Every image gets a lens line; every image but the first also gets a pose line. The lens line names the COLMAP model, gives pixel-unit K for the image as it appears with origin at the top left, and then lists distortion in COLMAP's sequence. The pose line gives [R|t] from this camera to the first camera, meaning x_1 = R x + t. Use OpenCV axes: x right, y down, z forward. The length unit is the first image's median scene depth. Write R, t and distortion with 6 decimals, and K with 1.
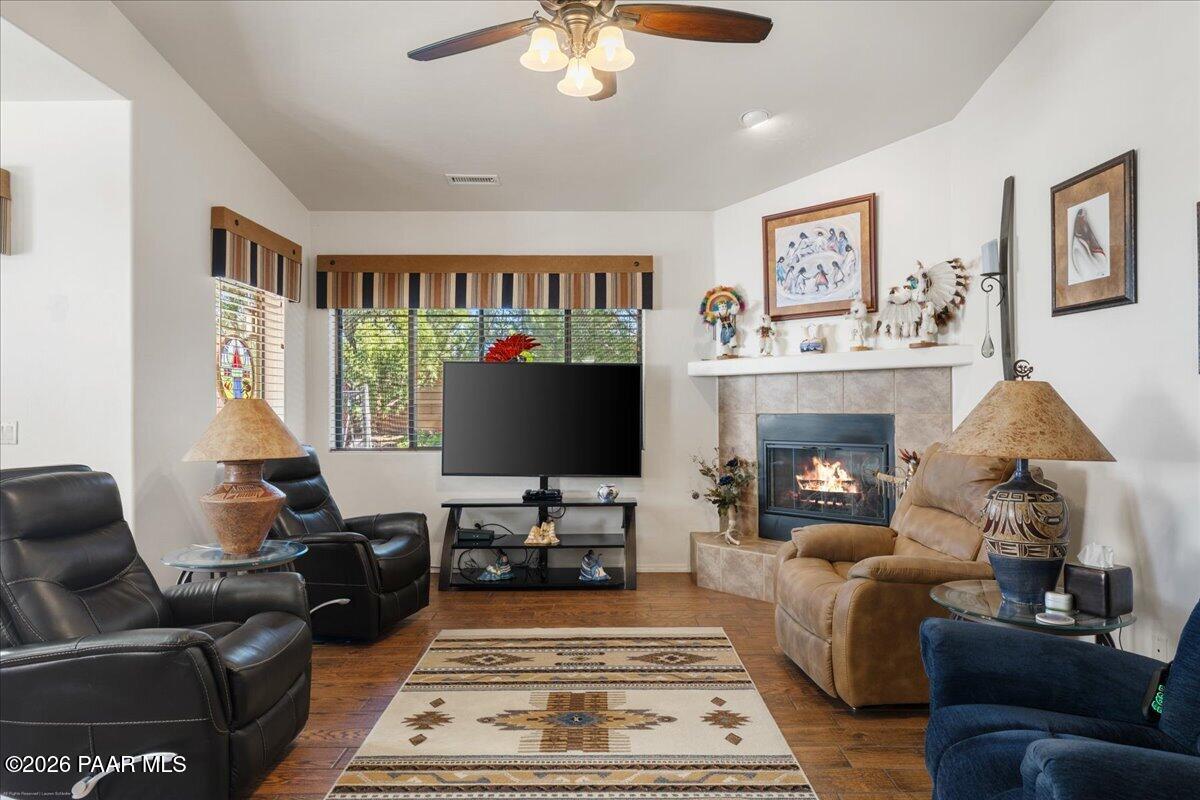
lens RADIAL K [[717.4, 0, 605.6], [0, 717.4, 398.6], [0, 0, 1]] dist [-0.000384, -0.000887]
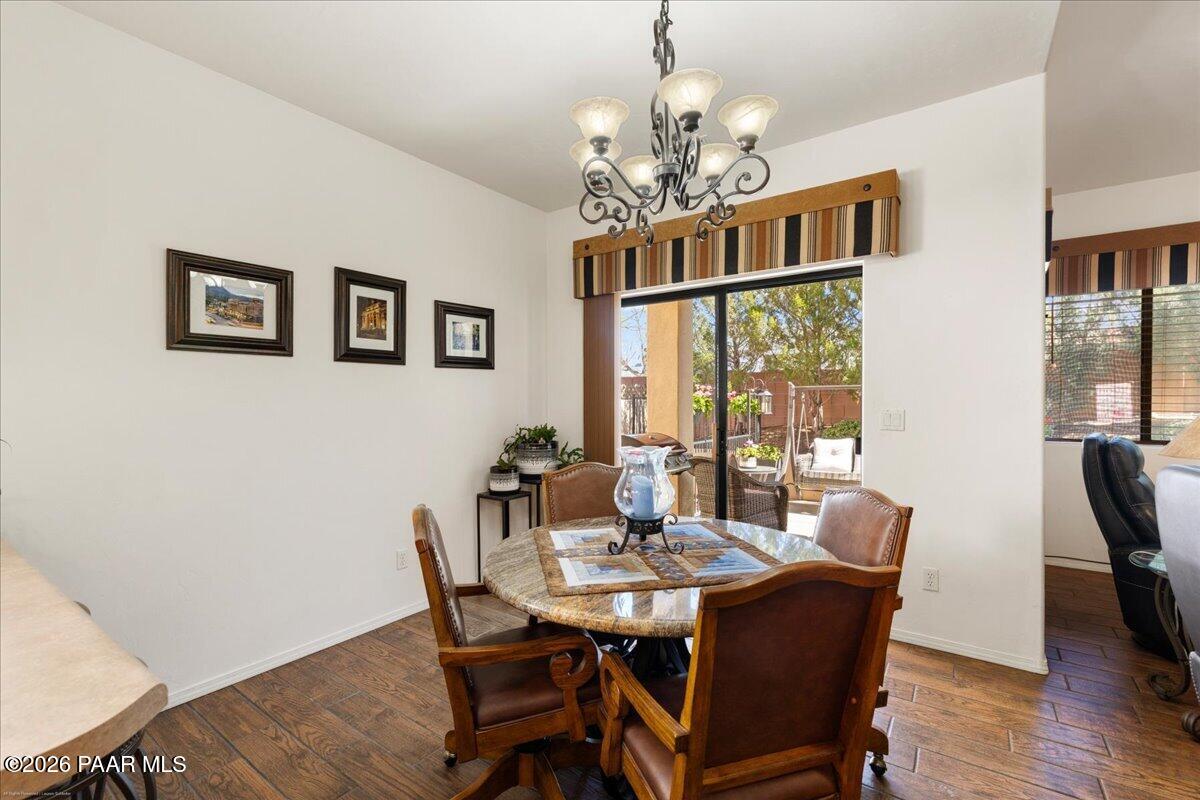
lens RADIAL K [[521.5, 0, 609.4], [0, 521.5, 408.6], [0, 0, 1]] dist [-0.004378, 0.001939]
pose [[0.817483, 0.010462, -0.575858, -0.589827], [0.009015, 0.999480, 0.030955, -0.000304], [0.575883, -0.030496, 0.816963, 0.080880]]
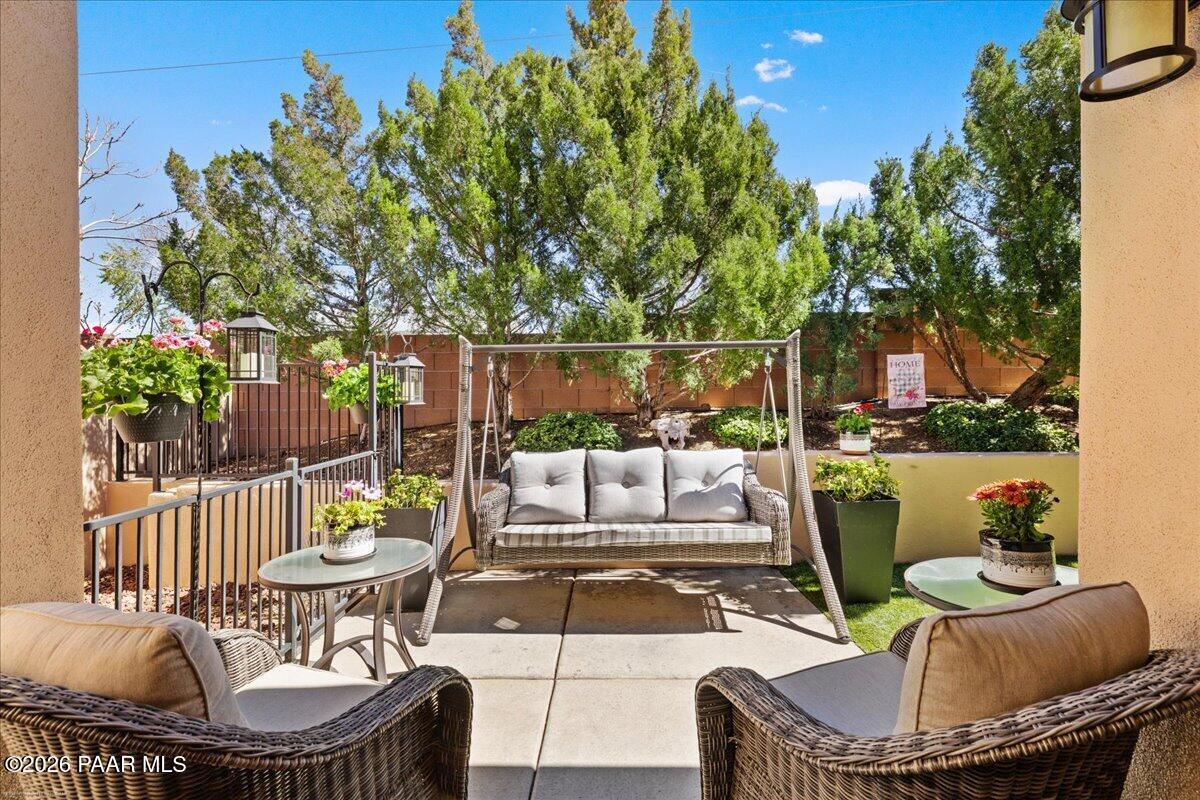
lens RADIAL K [[521.5, 0, 600.5], [0, 521.5, 388.4], [0, 0, 1]] dist [-0.004378, 0.001939]
pose [[0.999853, -0.011304, -0.012882, -0.860099], [0.011391, 0.999913, 0.006703, 0.047512], [0.012805, -0.006848, 0.999895, 0.994994]]
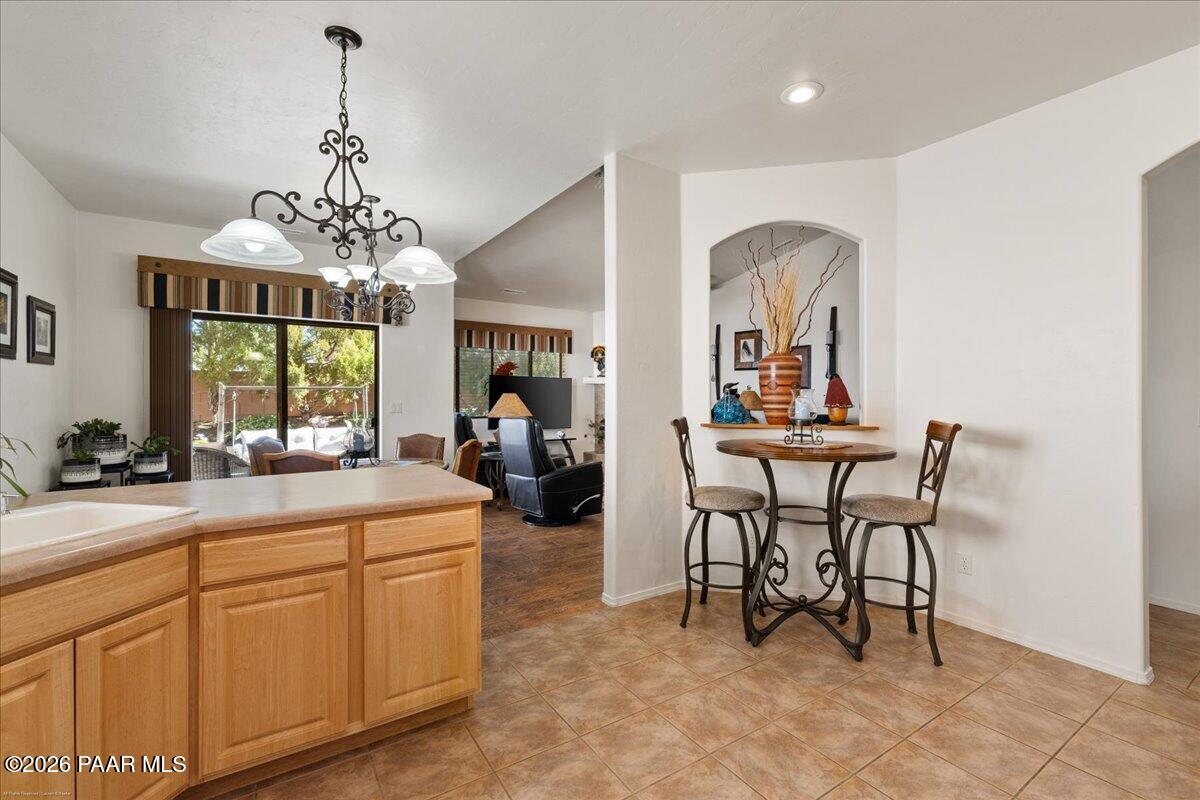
lens RADIAL K [[521.5, 0, 604.5], [0, 521.5, 396.7], [0, 0, 1]] dist [-0.004378, 0.001939]
pose [[0.832362, 0.004406, 0.554215, -0.957106], [-0.010214, 0.999921, 0.007390, -0.003532], [-0.554139, -0.011812, 0.832341, -0.538744]]
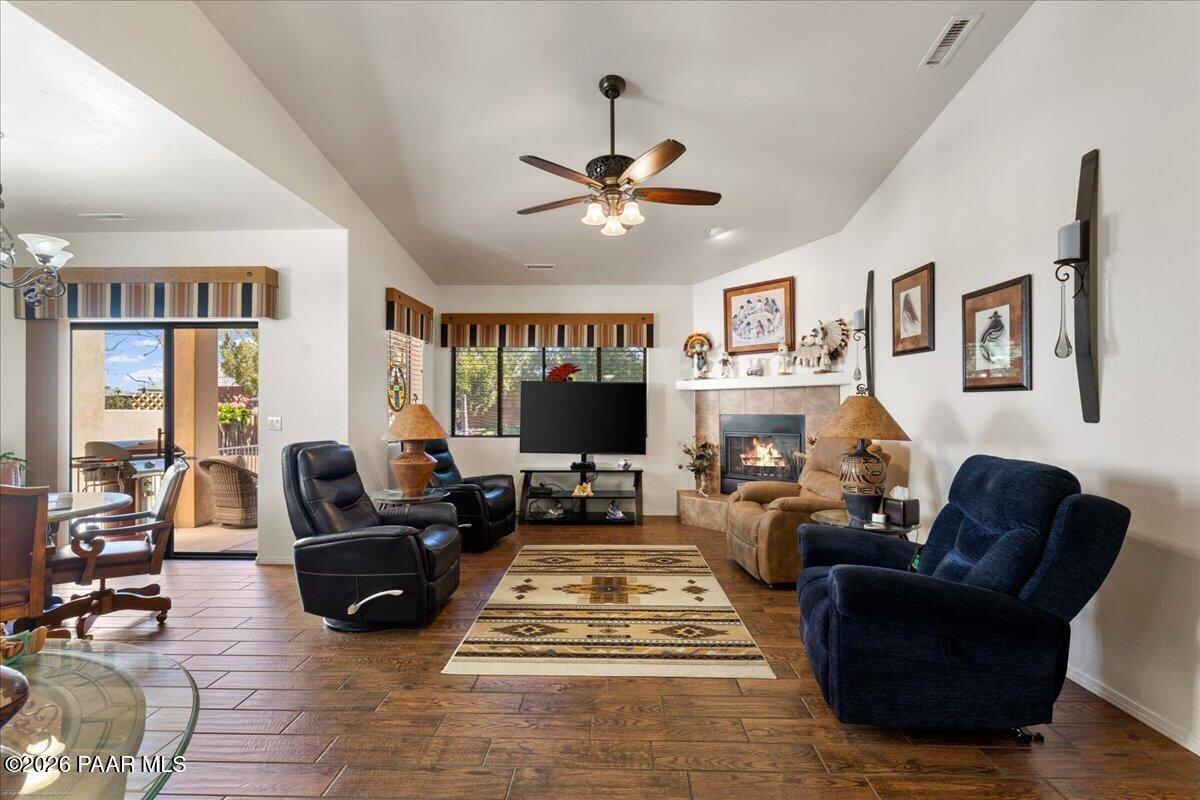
lens RADIAL K [[521.5, 0, 605.6], [0, 521.5, 403.1], [0, 0, 1]] dist [-0.004378, 0.001939]
pose [[0.999690, 0.002987, -0.024705, -0.013053], [-0.003033, 0.999994, -0.001800, -0.001285], [0.024700, 0.001875, 0.999693, -0.179077]]
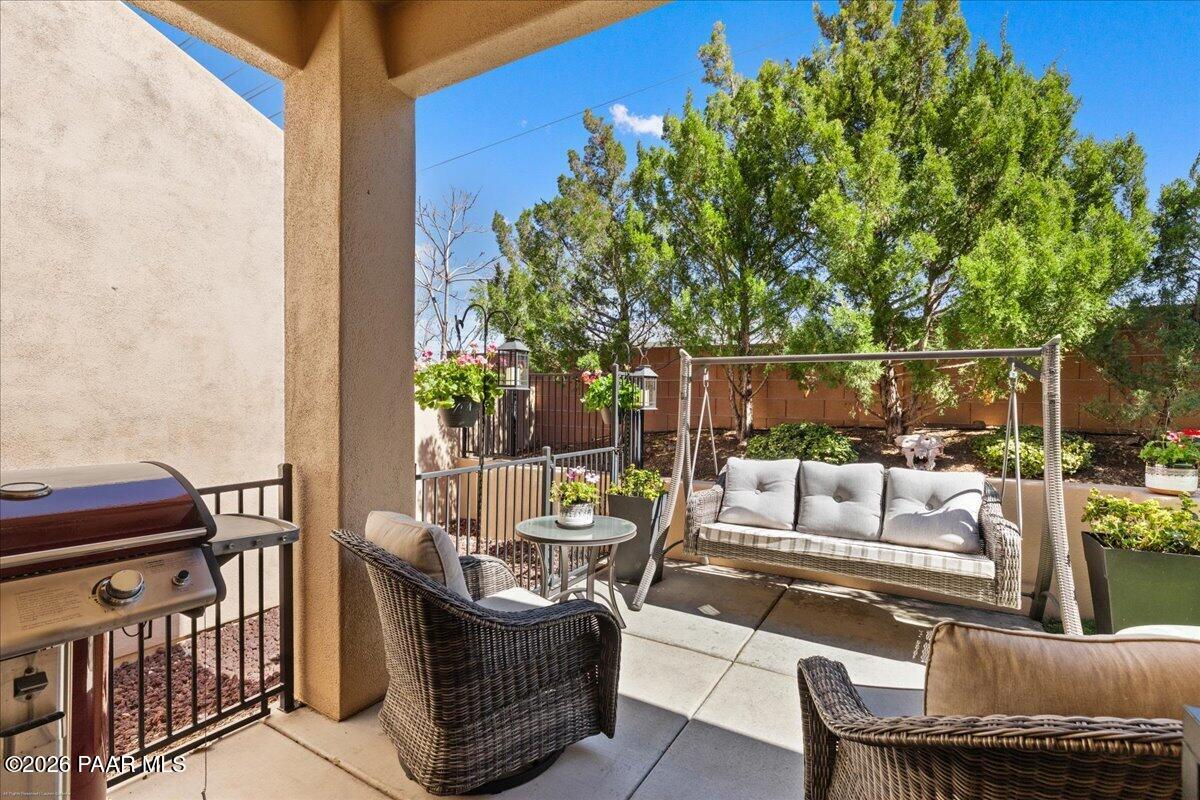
lens RADIAL K [[545.3, 0, 627.2], [0, 545.3, 410.0], [0, 0, 1]] dist [-0.002209, 0.000904]
pose [[0.872962, 0.023288, -0.487232, -0.716558], [-0.009795, 0.999495, 0.030223, 0.046421], [0.487690, -0.021611, 0.872749, 0.930414]]
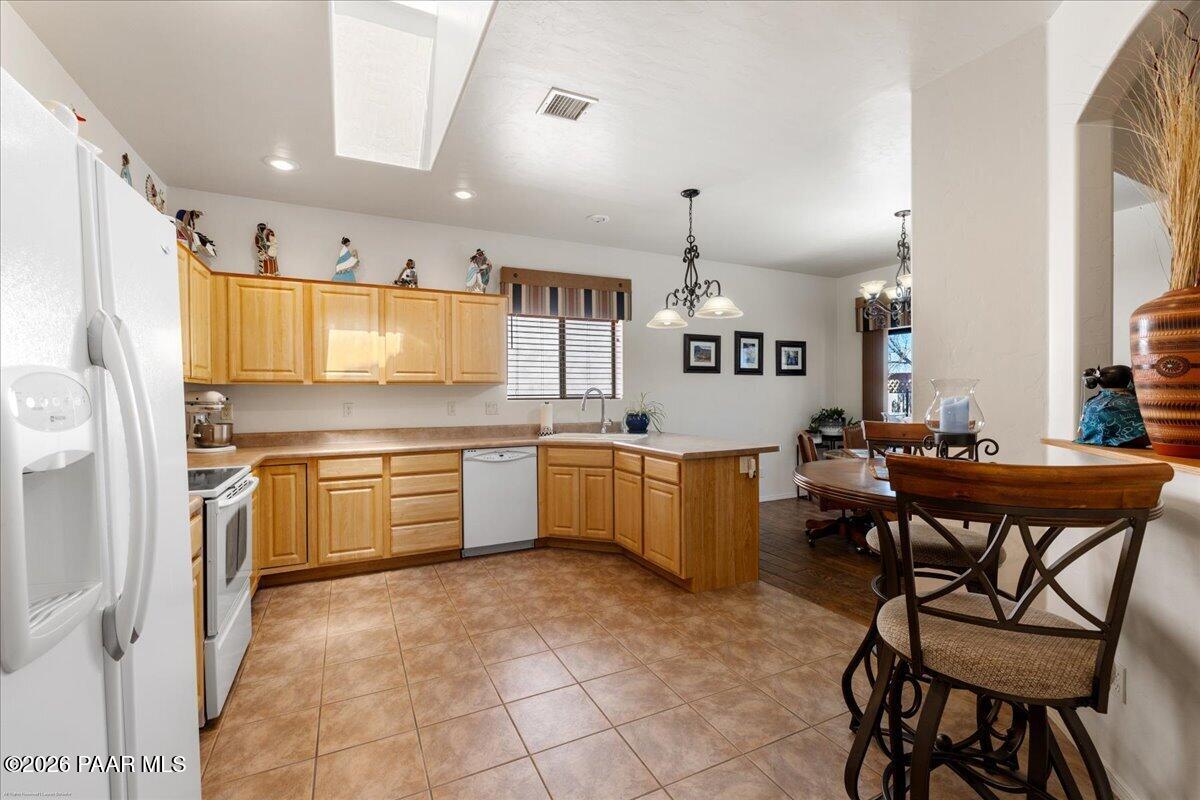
lens RADIAL K [[521.5, 0, 606.1], [0, 521.5, 398.2], [0, 0, 1]] dist [-0.004378, 0.001939]
pose [[0.446970, 0.006372, -0.894526, -0.149384], [0.015055, 0.999779, 0.014645, -0.004888], [0.894422, -0.020013, 0.446776, -0.516560]]
